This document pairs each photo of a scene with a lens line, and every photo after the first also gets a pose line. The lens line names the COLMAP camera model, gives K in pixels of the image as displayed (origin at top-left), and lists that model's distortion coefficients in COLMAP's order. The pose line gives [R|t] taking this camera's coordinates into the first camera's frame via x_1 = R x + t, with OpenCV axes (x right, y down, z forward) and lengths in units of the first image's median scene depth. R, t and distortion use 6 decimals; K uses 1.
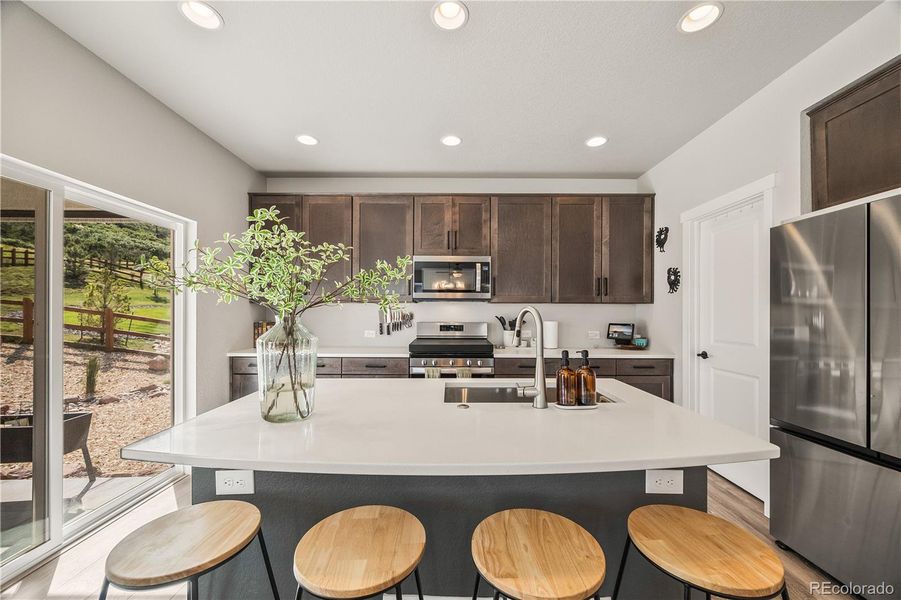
lens RADIAL K [[345.7, 0, 446.8], [0, 345.7, 307.7], [0, 0, 1]] dist [-0.000581, -0.000219]
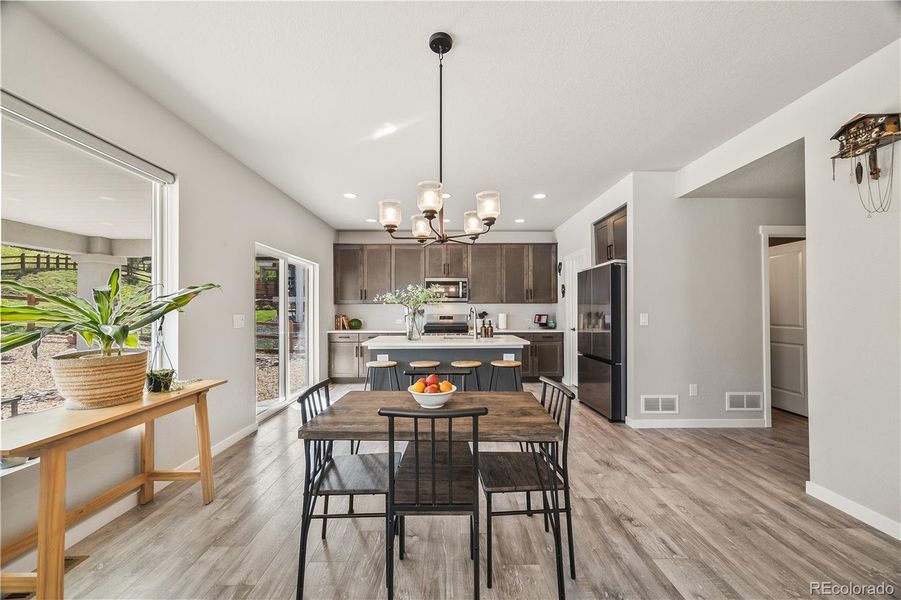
lens RADIAL K [[345.7, 0, 454.2], [0, 345.7, 304.4], [0, 0, 1]] dist [-0.000581, -0.000219]
pose [[0.999710, -0.006617, 0.023138, 0.013563], [0.006722, 0.999968, -0.004448, -0.001526], [-0.023108, 0.004603, 0.999722, -0.807967]]
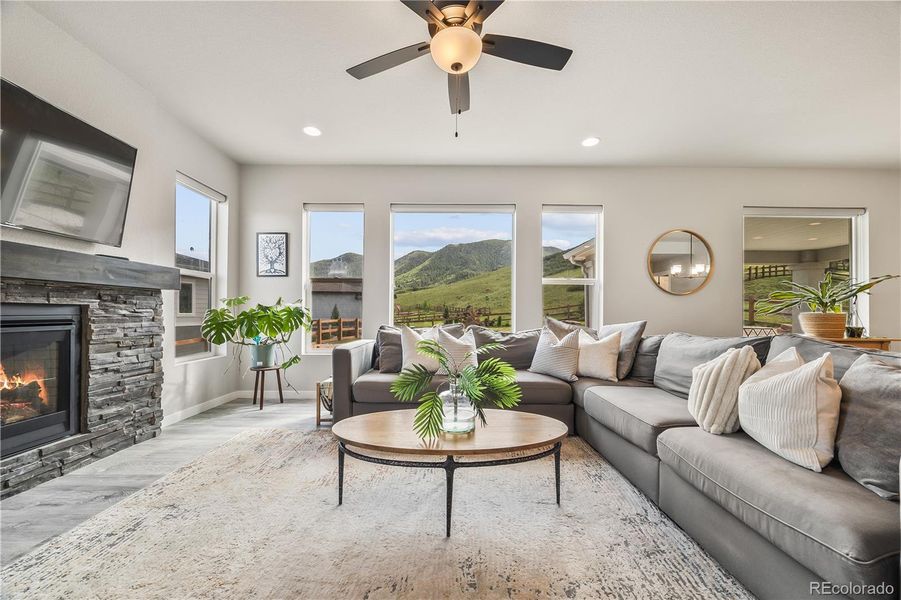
lens RADIAL K [[345.7, 0, 452.9], [0, 345.7, 311.4], [0, 0, 1]] dist [-0.000581, -0.000219]
pose [[0.017172, -0.003928, -0.999845, 0.588691], [0.002080, 0.999990, -0.003893, 0.066648], [0.999850, -0.002013, 0.017180, -1.488093]]
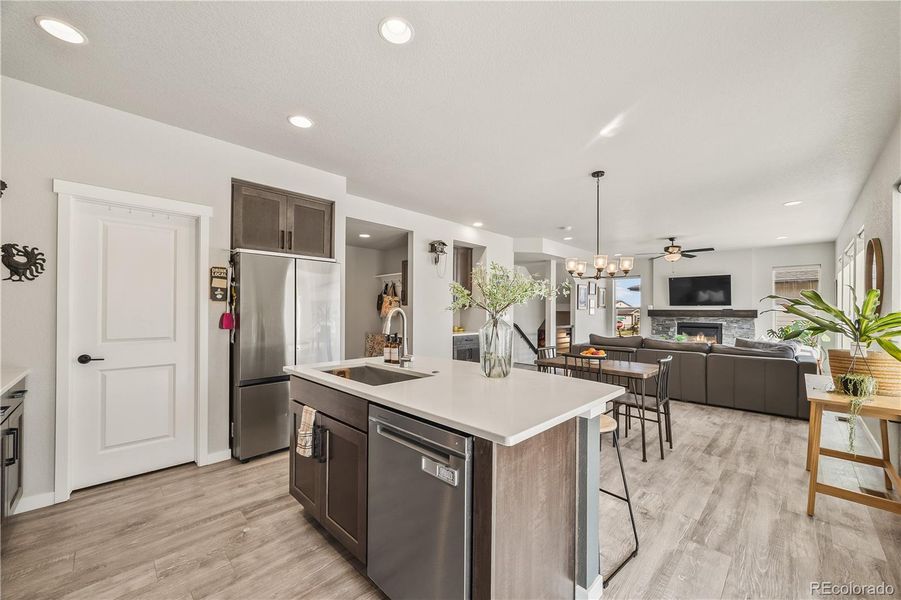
lens RADIAL K [[345.7, 0, 453.4], [0, 345.7, 314.5], [0, 0, 1]] dist [-0.000581, -0.000219]
pose [[-0.712971, -0.012184, 0.701088, -0.414020], [-0.013179, 0.999905, 0.003974, 0.008841], [-0.701070, -0.006406, -0.713064, 0.804294]]
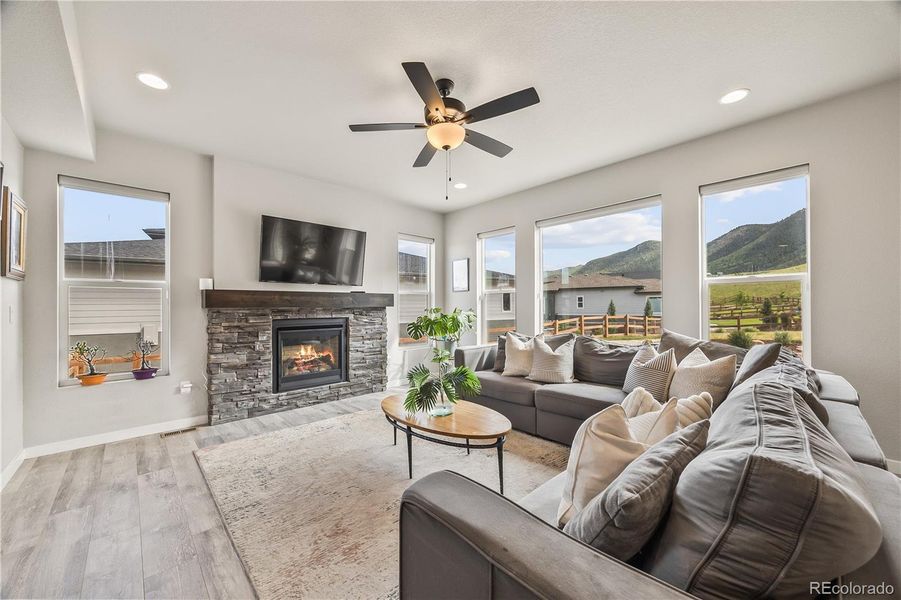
lens RADIAL K [[345.7, 0, 450.9], [0, 345.7, 303.6], [0, 0, 1]] dist [-0.000581, -0.000219]
pose [[-0.716524, -0.002795, -0.697557, 0.554759], [0.011538, 0.999808, -0.015857, 0.025107], [0.697467, -0.019410, -0.716354, -0.982078]]
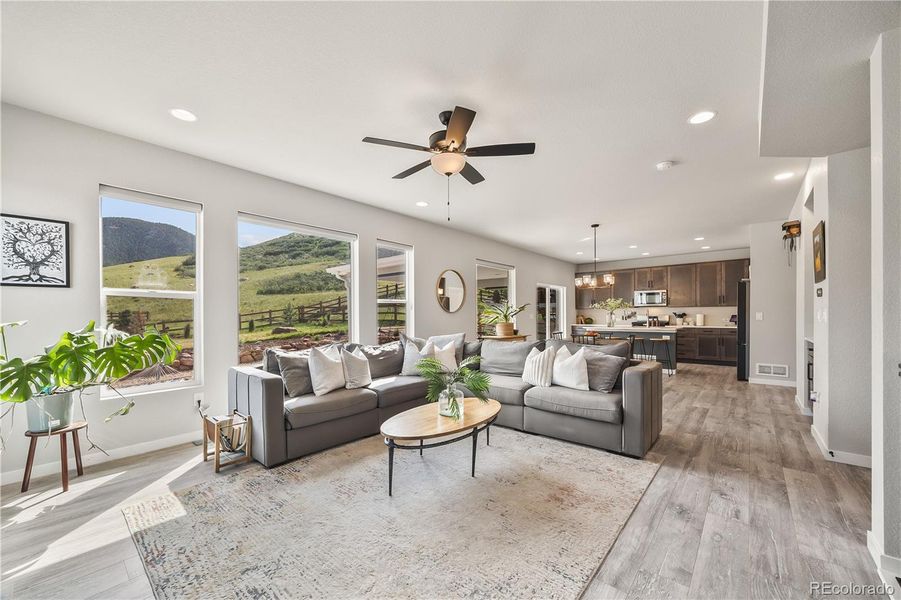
lens RADIAL K [[345.7, 0, 450.6], [0, 345.7, 316.5], [0, 0, 1]] dist [-0.000581, -0.000219]
pose [[0.760321, -0.004945, -0.649528, 0.576810], [0.013026, 0.999886, 0.007635, 0.014688], [0.649417, -0.014266, 0.760299, -2.050148]]
